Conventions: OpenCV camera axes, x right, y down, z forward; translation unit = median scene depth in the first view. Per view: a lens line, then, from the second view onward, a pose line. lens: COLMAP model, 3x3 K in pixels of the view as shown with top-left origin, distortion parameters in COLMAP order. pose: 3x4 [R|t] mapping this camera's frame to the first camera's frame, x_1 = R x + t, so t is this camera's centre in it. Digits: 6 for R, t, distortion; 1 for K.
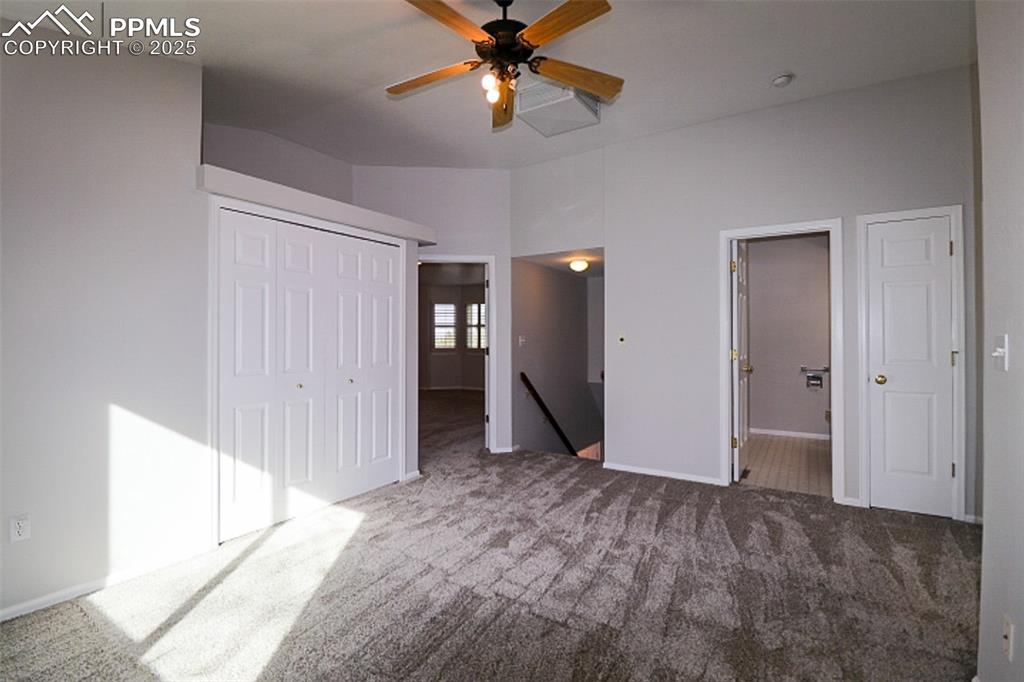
lens RADIAL K [[474.1, 0, 510.5], [0, 474.1, 335.4], [0, 0, 1]] dist [-0.004330, -0.009069]
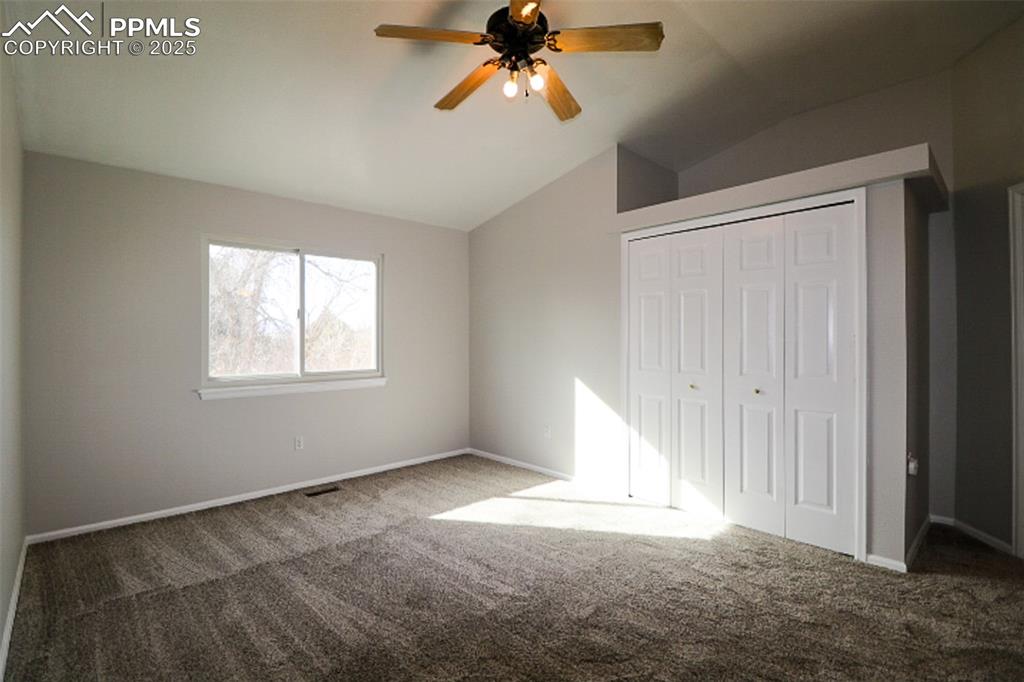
lens RADIAL K [[474.1, 0, 510.5], [0, 474.1, 335.4], [0, 0, 1]] dist [-0.004330, -0.009069]
pose [[-0.243350, -0.014192, -0.969835, 0.712786], [-0.008293, 0.999887, -0.012550, 0.016857], [0.969903, 0.004989, -0.243441, 0.957151]]
